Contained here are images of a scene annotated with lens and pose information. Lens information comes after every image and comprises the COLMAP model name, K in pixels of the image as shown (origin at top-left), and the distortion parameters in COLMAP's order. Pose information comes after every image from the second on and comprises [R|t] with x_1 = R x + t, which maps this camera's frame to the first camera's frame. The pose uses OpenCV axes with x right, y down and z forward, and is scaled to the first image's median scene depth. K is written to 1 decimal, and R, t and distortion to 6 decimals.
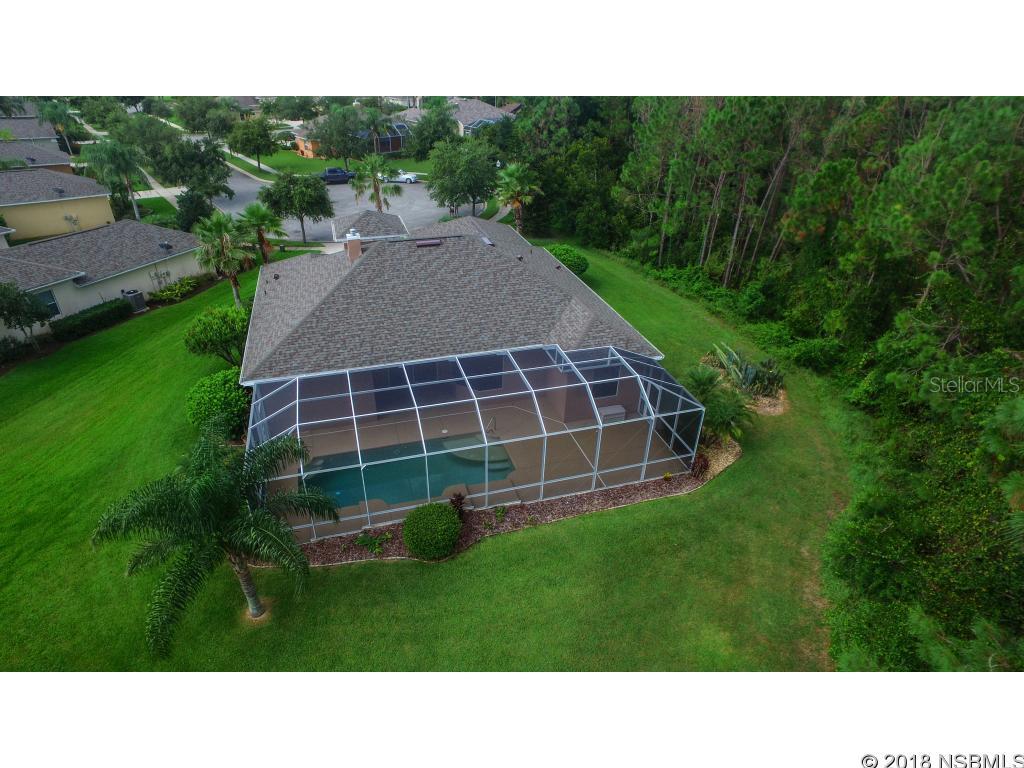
lens RADIAL K [[624.9, 0, 512.0], [0, 624.9, 384.0], [0, 0, 1]] dist [-0.029434, 0.001135]
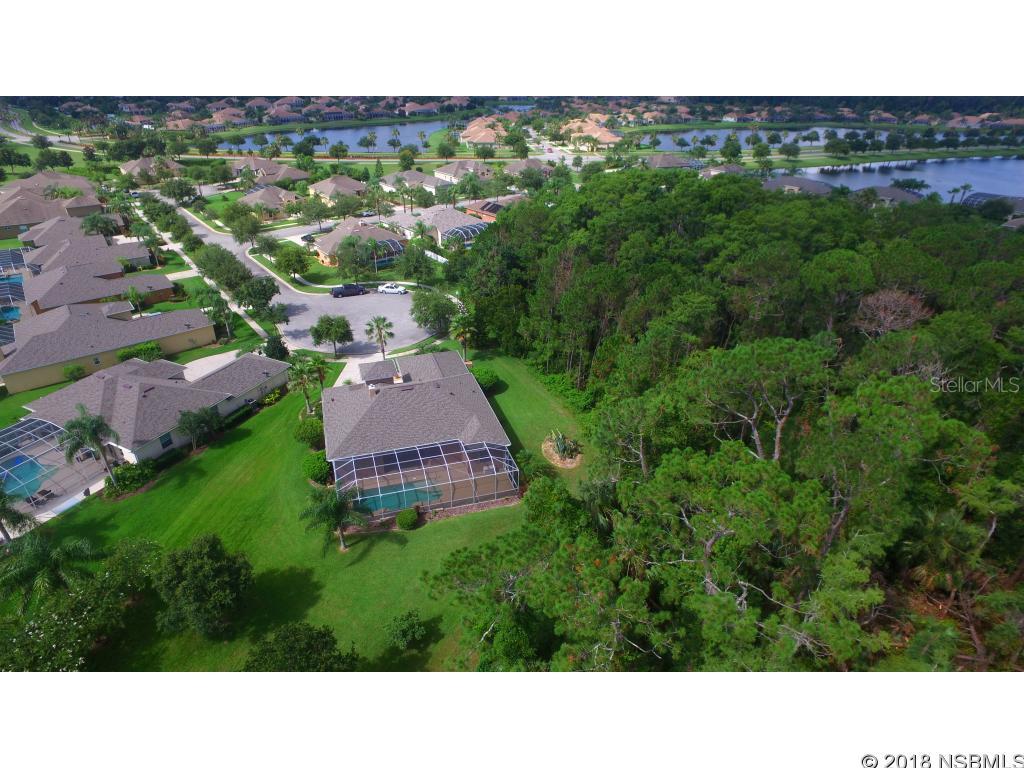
lens RADIAL K [[624.9, 0, 512.0], [0, 624.9, 384.0], [0, 0, 1]] dist [-0.029434, 0.001135]
pose [[0.999941, -0.008975, 0.006069, 0.243991], [0.009097, 0.999751, -0.020367, -0.223391], [-0.005885, 0.020421, 0.999774, -1.309735]]
